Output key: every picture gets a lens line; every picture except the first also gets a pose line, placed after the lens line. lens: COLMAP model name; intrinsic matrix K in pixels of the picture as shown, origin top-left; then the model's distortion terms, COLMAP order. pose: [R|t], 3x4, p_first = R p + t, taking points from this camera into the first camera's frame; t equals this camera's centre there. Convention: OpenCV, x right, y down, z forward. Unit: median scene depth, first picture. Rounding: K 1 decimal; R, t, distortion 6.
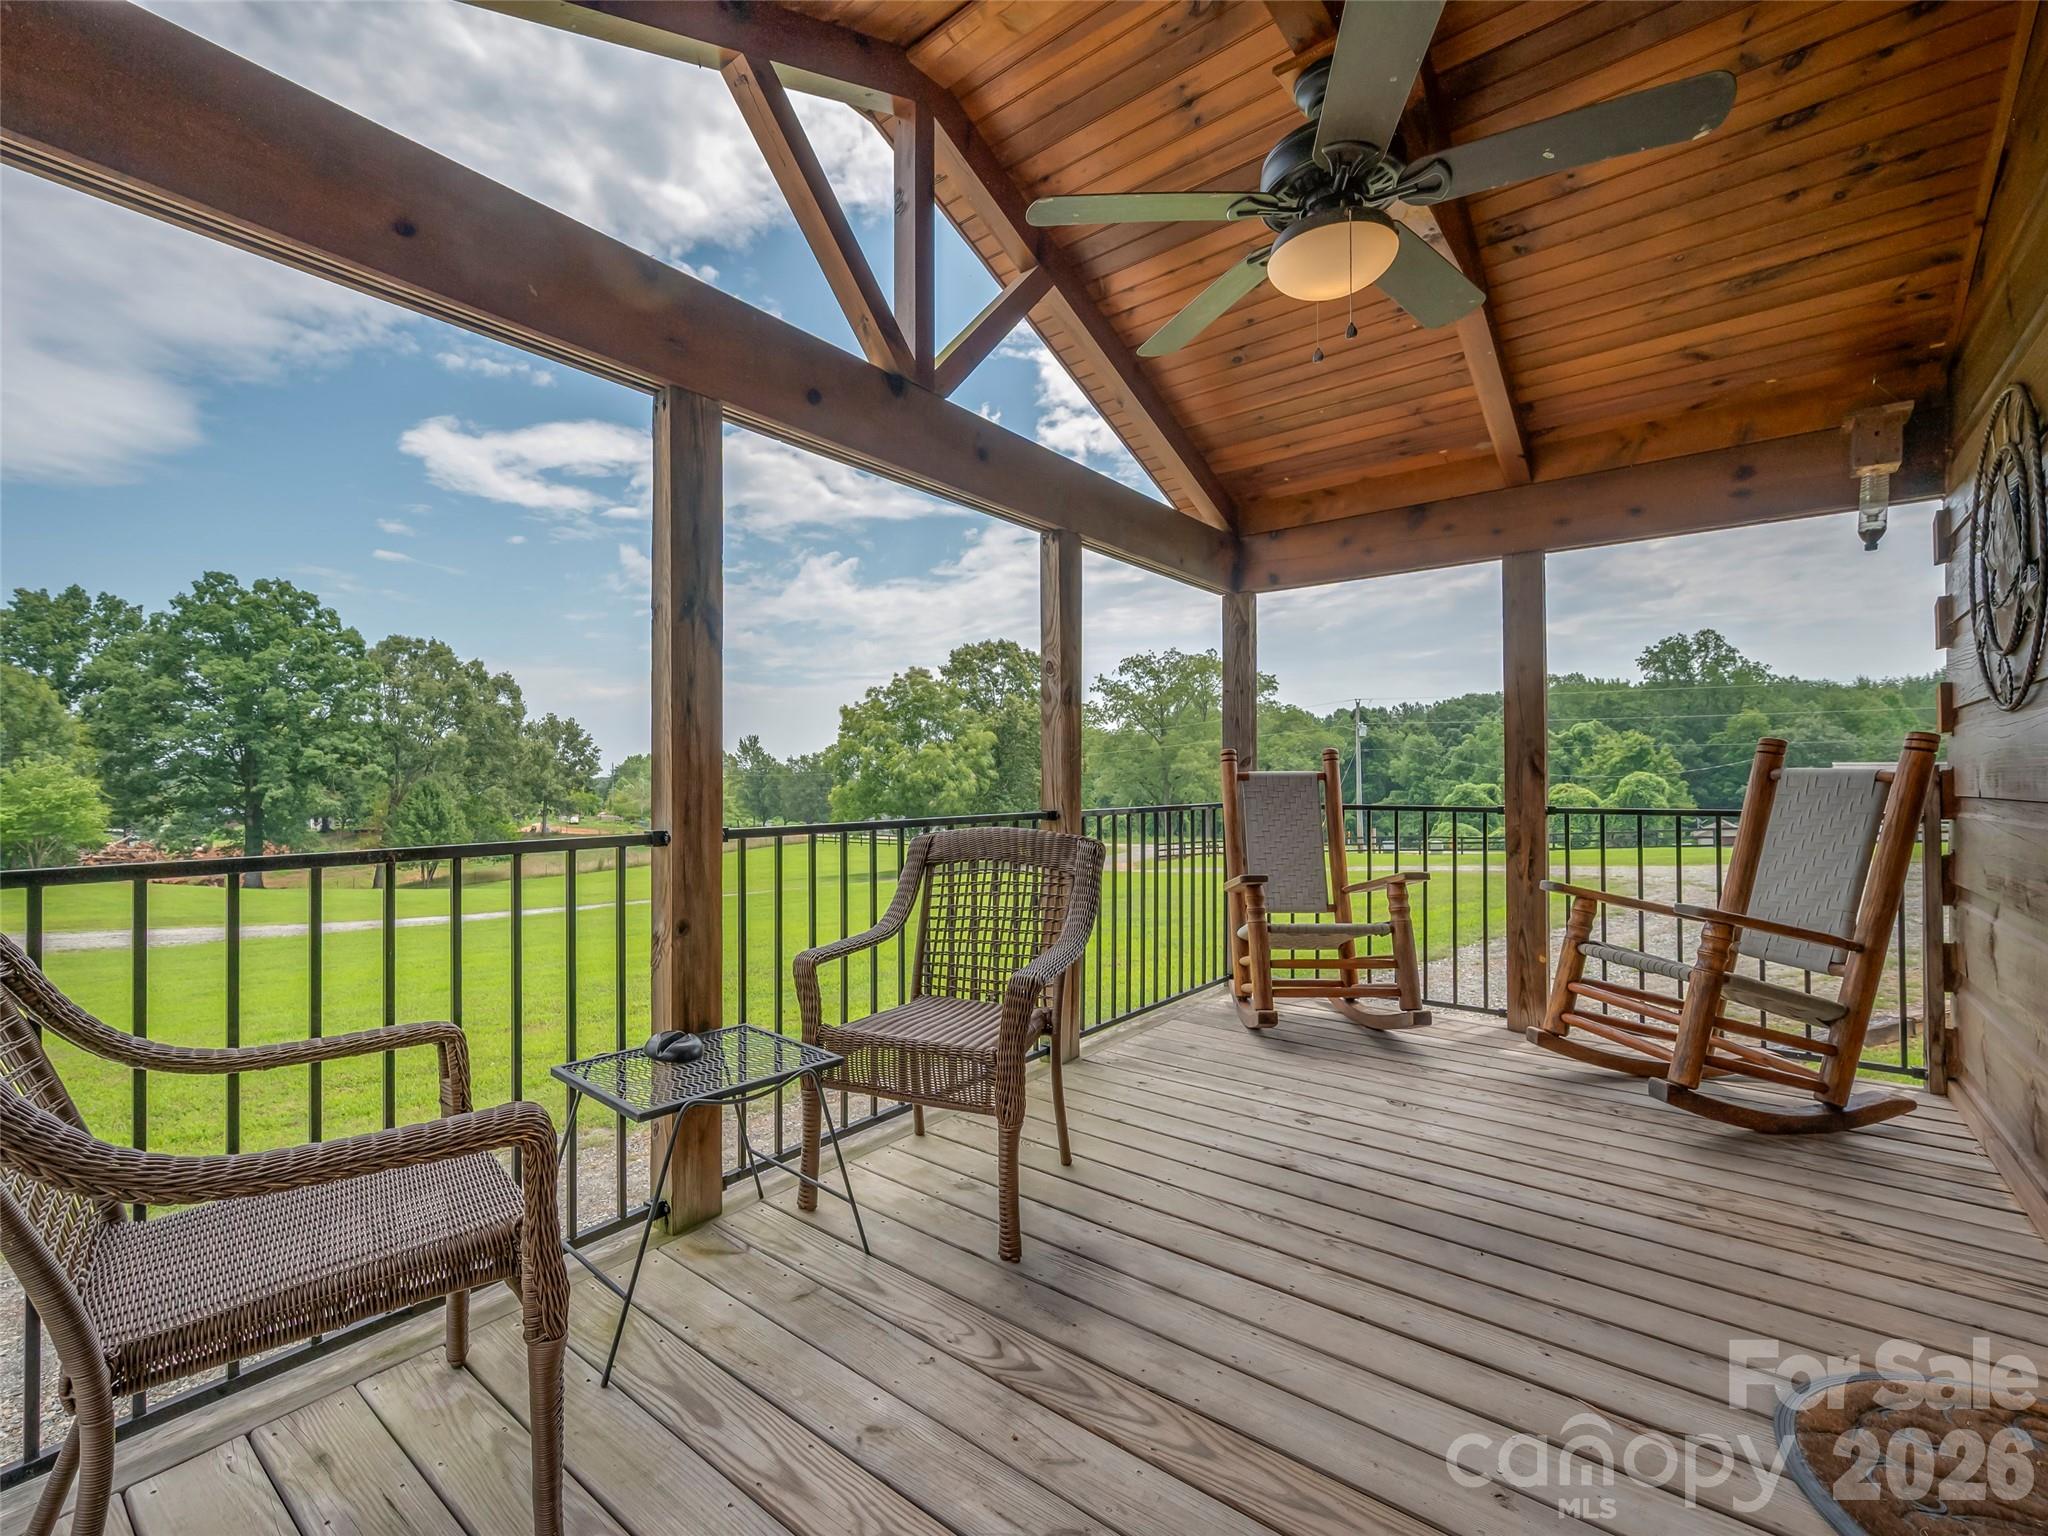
lens RADIAL K [[1050.6, 0, 1066.9], [0, 1050.6, 767.8], [0, 0, 1]] dist [0.000758, 0.000904]
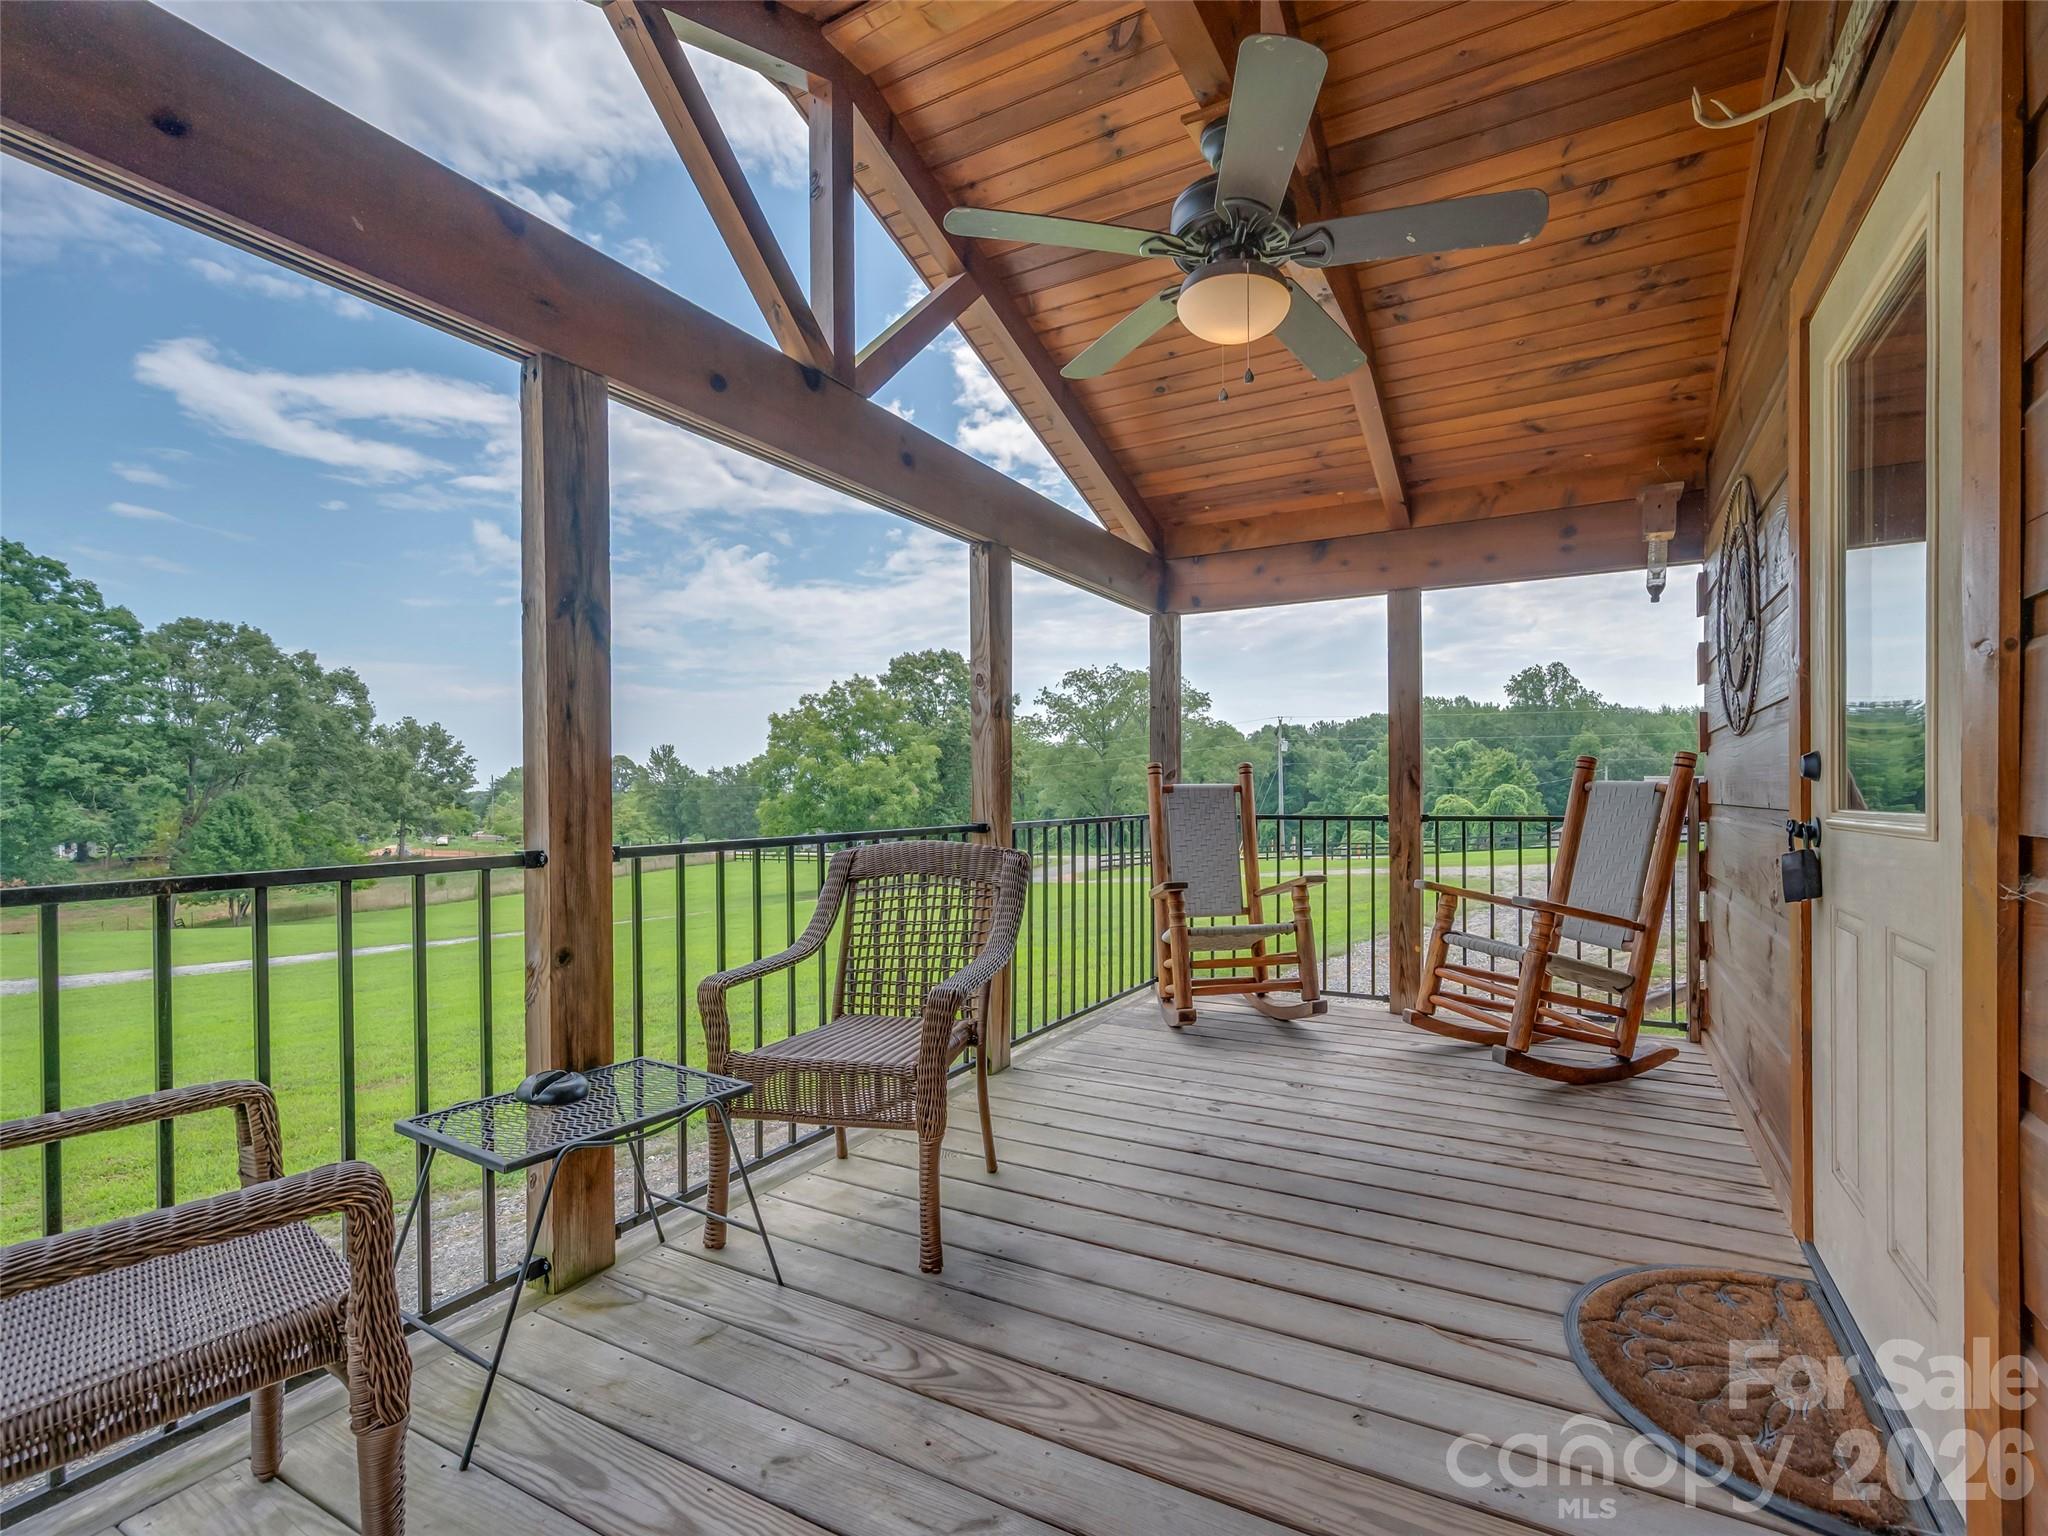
lens RADIAL K [[904.6, 0, 1029.0], [0, 904.6, 798.2], [0, 0, 1]] dist [0.000944, 0.000642]
pose [[0.966435, -0.004501, 0.256871, -0.197088], [0.000233, 0.999861, 0.016645, 0.002411], [-0.256910, -0.016026, 0.966302, 0.159323]]
